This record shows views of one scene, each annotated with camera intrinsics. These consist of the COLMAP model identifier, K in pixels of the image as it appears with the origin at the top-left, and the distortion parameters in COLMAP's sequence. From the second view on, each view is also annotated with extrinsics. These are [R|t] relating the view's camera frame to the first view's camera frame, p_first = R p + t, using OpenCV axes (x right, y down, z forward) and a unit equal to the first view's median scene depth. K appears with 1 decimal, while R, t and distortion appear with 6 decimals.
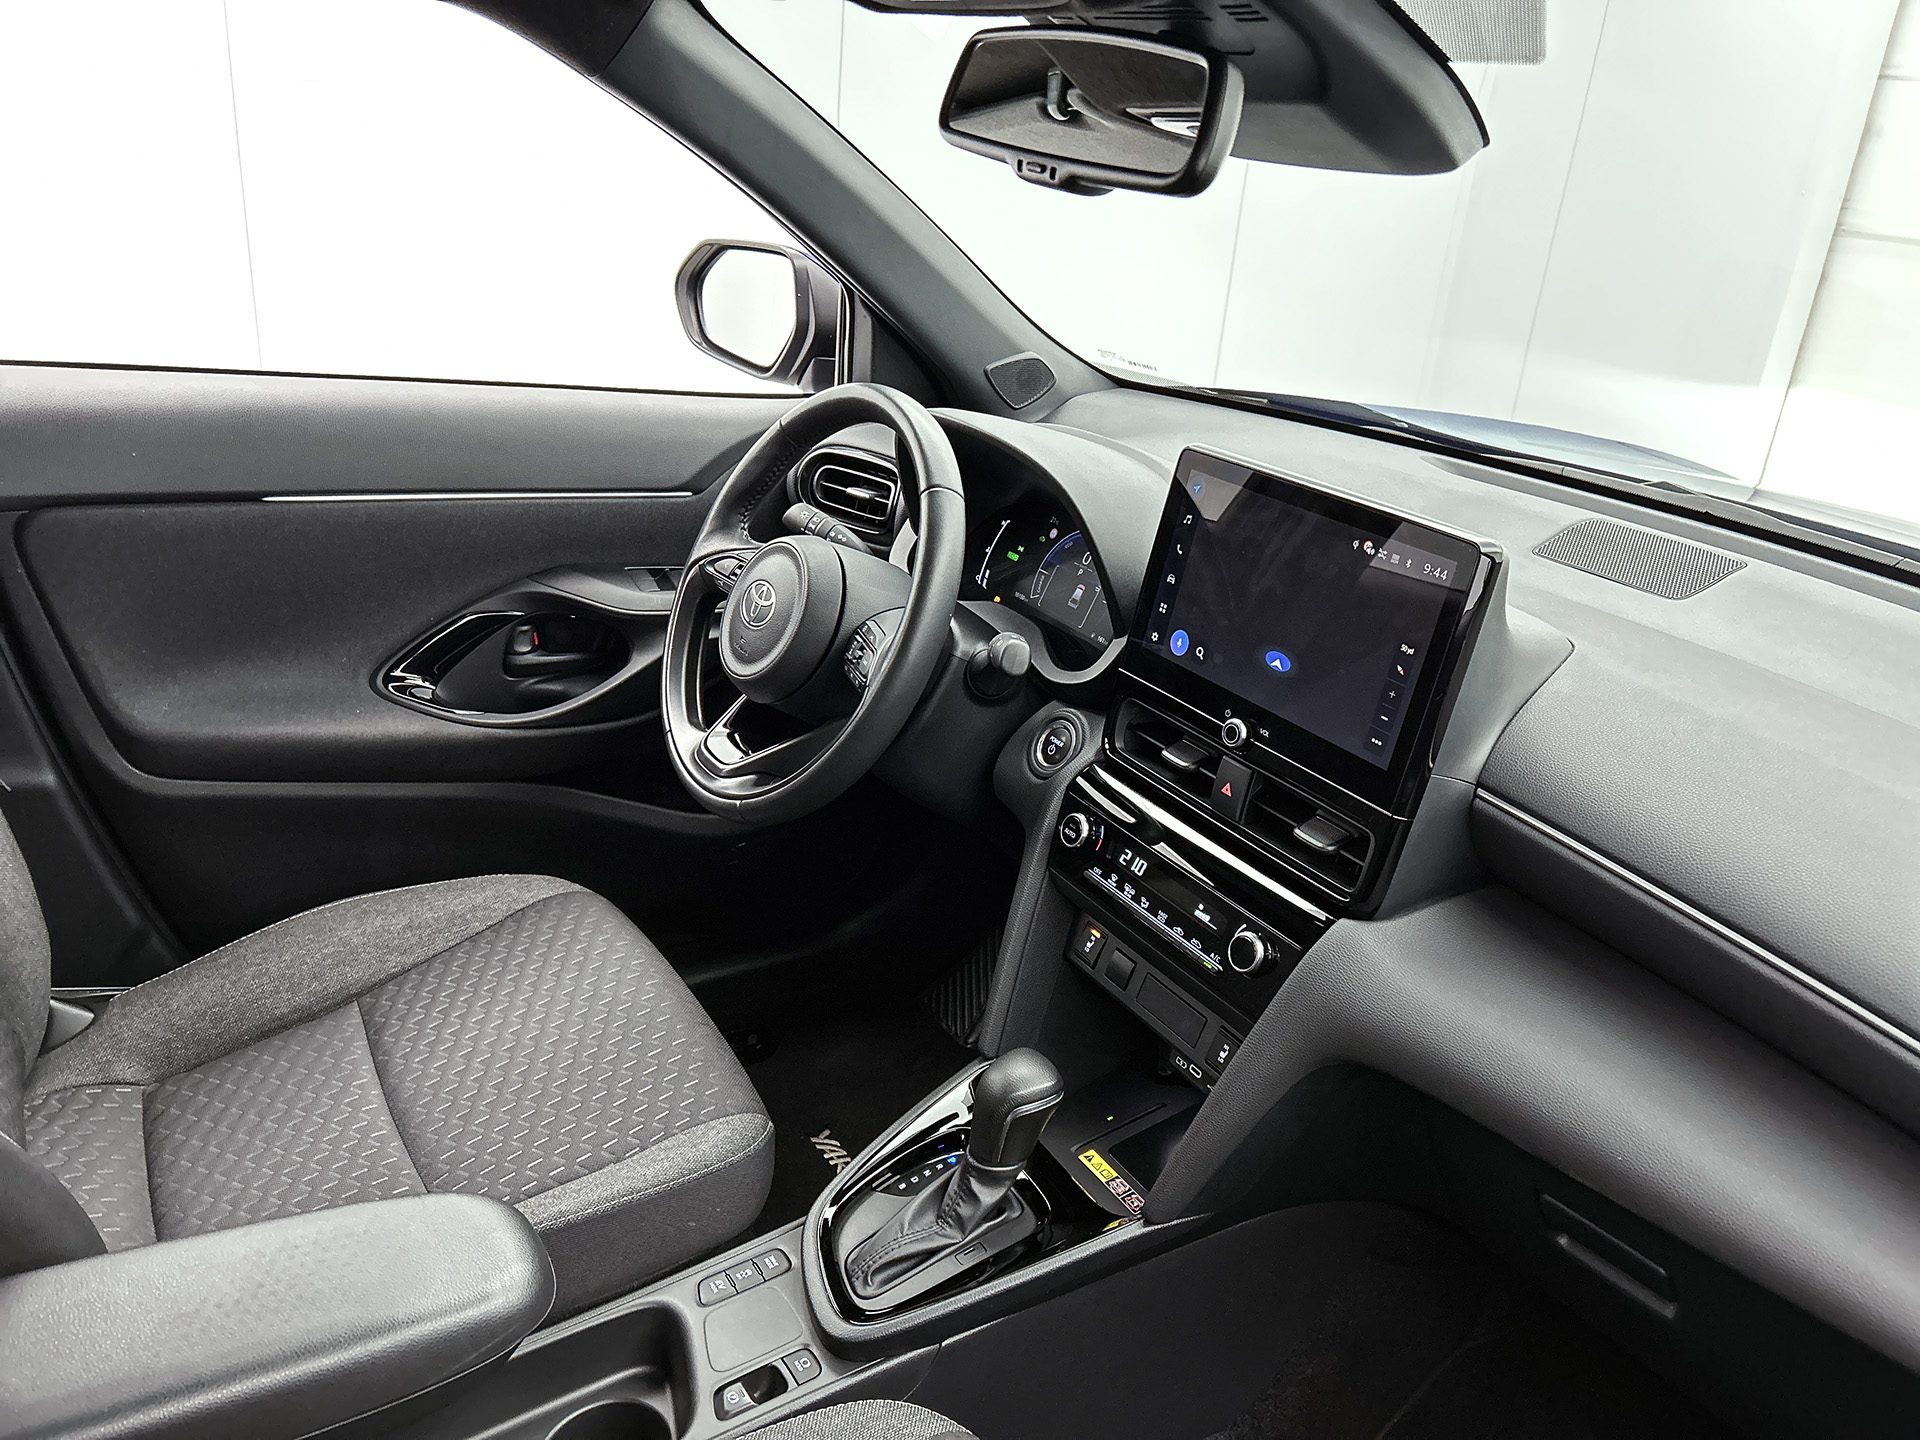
lens RADIAL K [[1451.8, 0, 967.3], [0, 1451.8, 727.5], [0, 0, 1]] dist [0.072568, -0.099587]
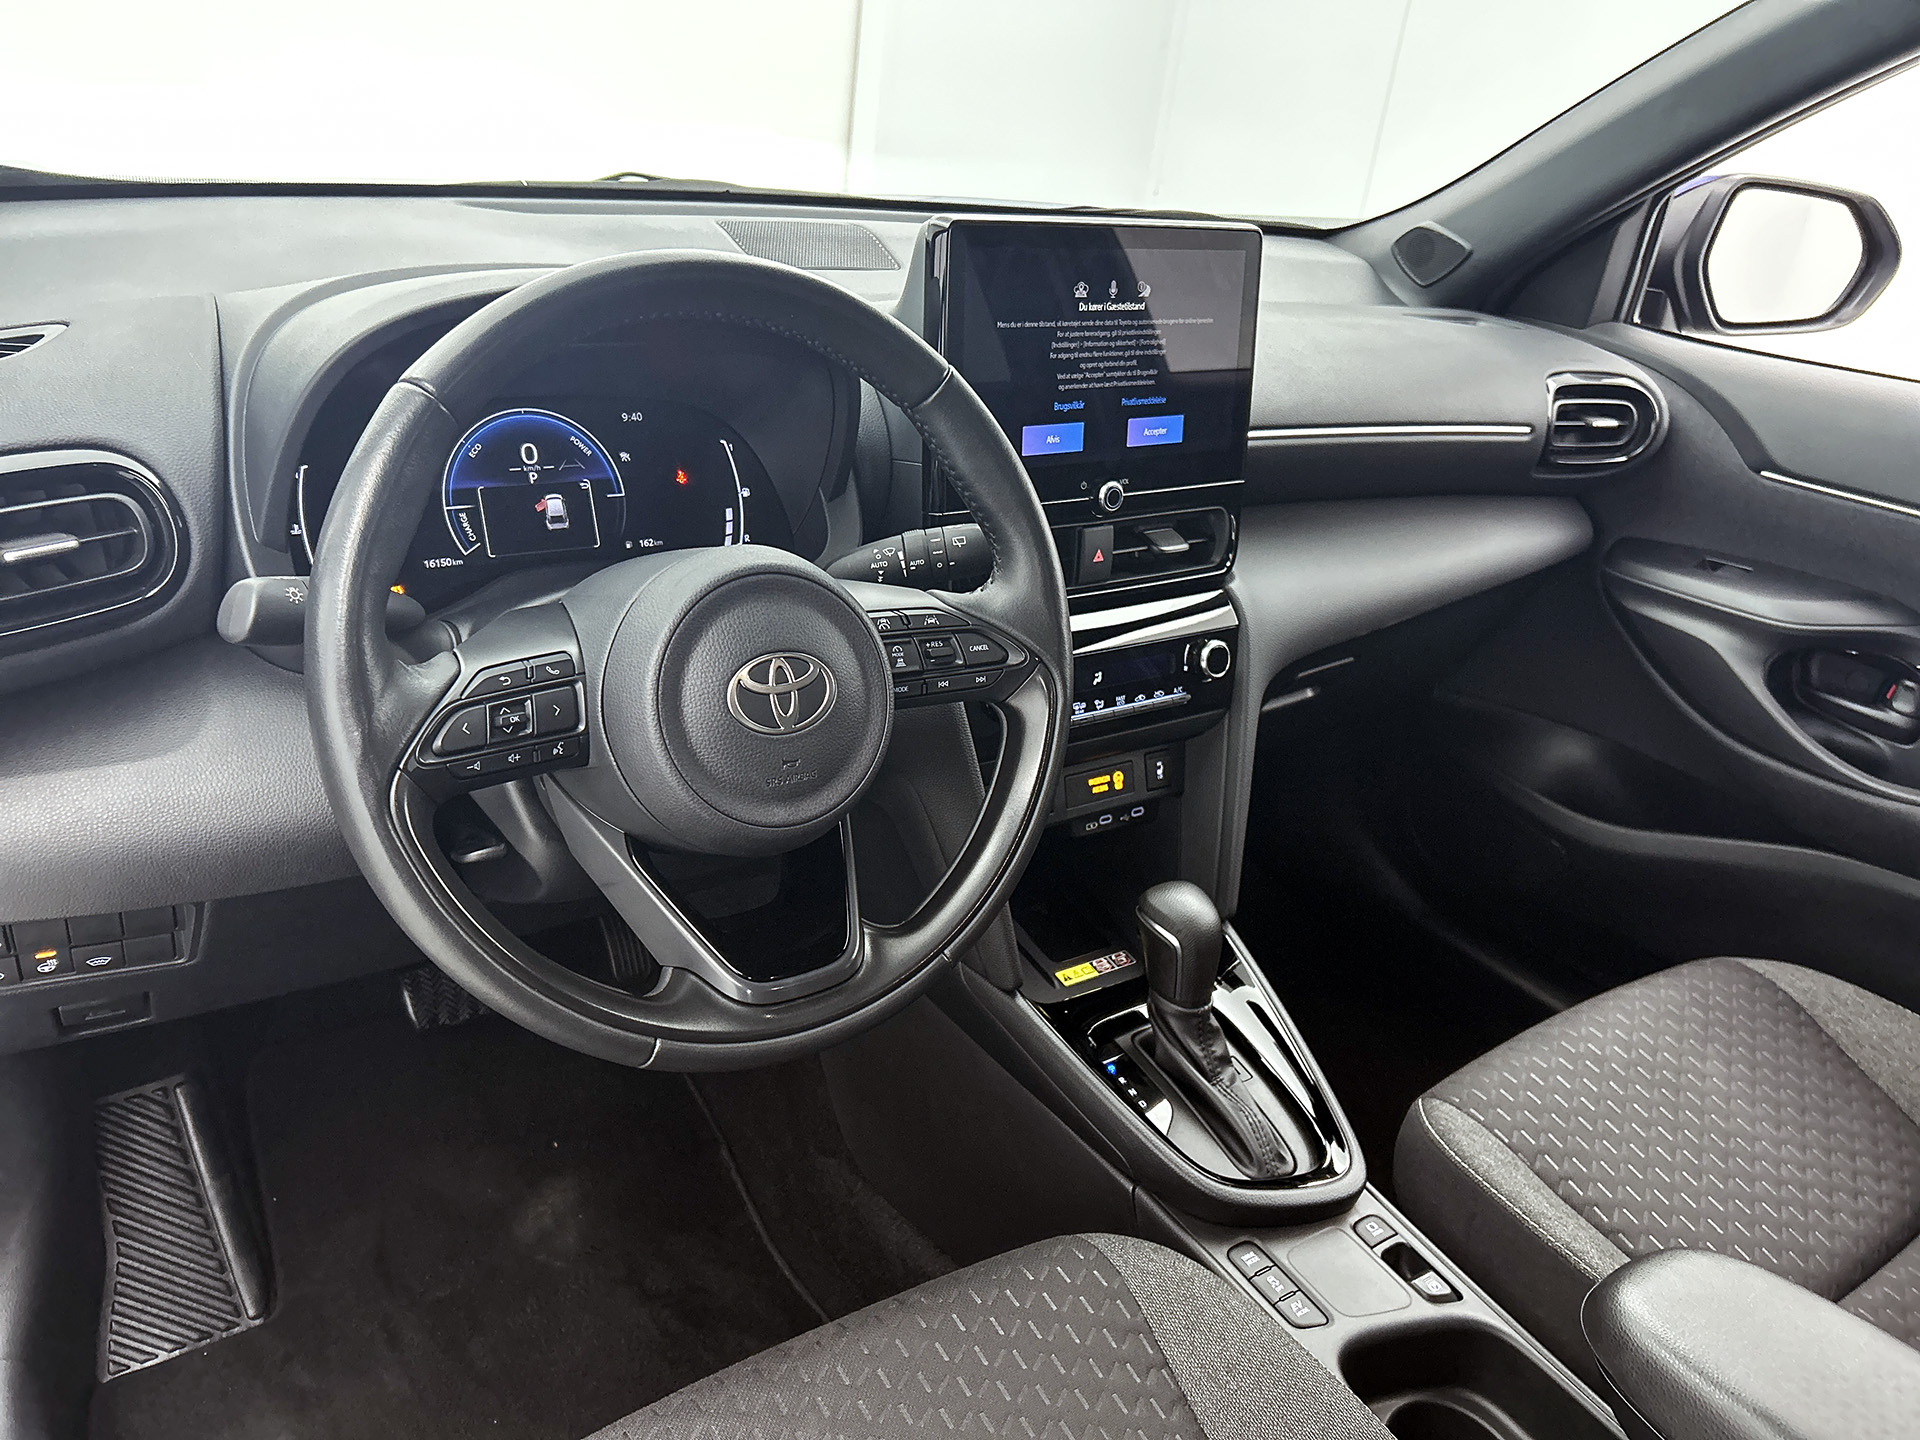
lens RADIAL K [[1451.8, 0, 967.3], [0, 1451.8, 727.5], [0, 0, 1]] dist [0.072568, -0.099587]
pose [[-0.036415, -0.518271, 0.854441, -0.693446], [0.273703, 0.817142, 0.507311, -0.372069], [-0.961125, 0.252337, 0.112096, 0.966348]]
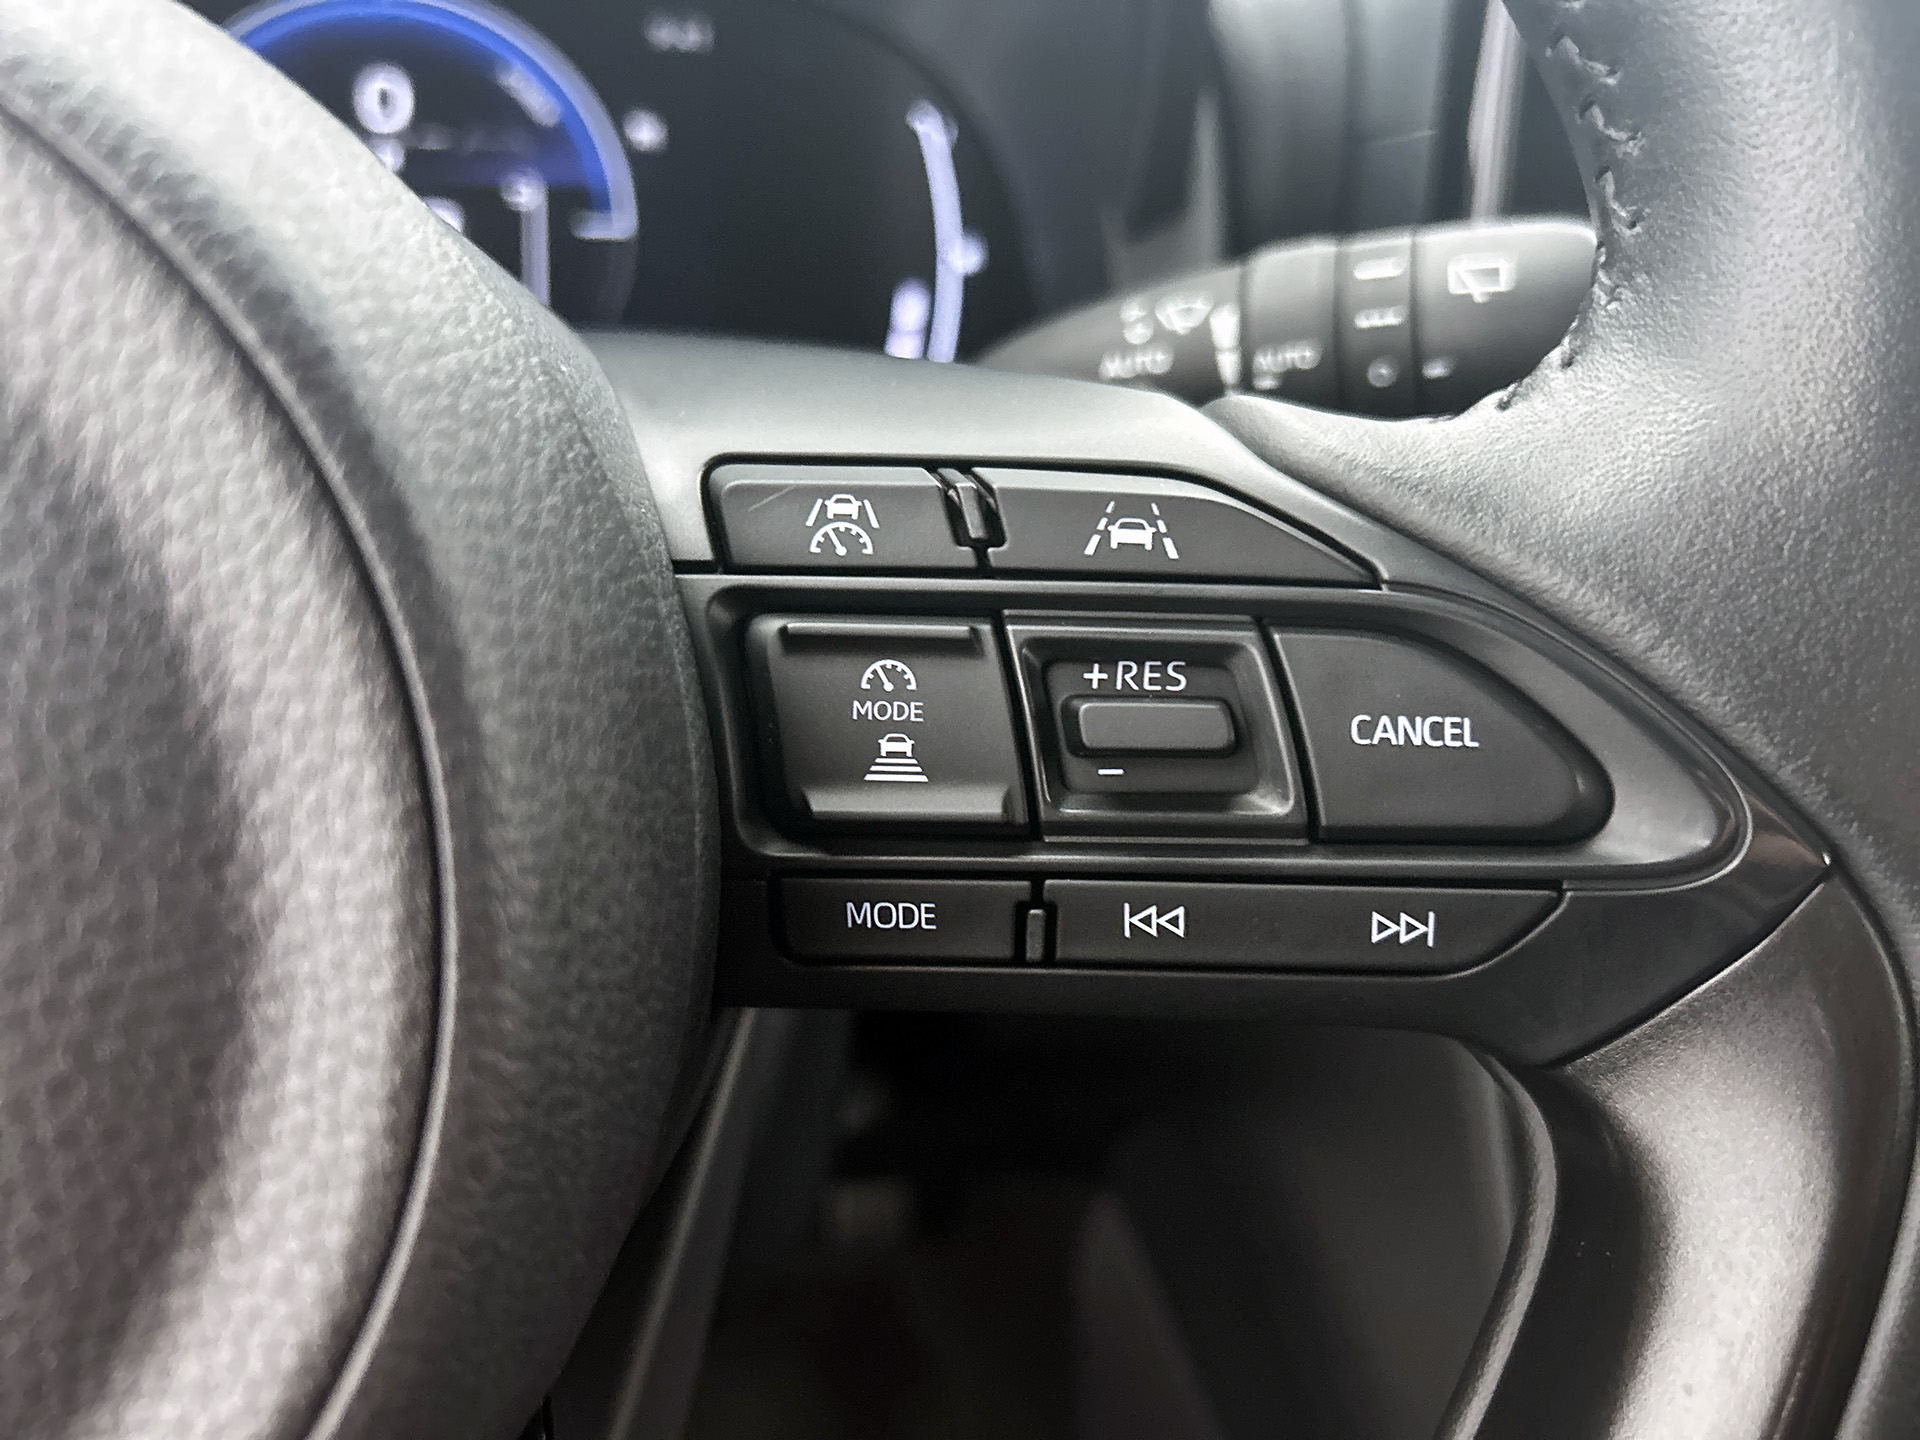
lens RADIAL K [[1472.2, 0, 956.0], [0, 1472.2, 723.2], [0, 0, 1]] dist [0.071758, -0.102546]
pose [[0.391210, -0.460599, 0.796746, -0.177687], [0.338185, 0.877121, 0.341011, -0.098114], [-0.855912, 0.136041, 0.498906, 1.002445]]
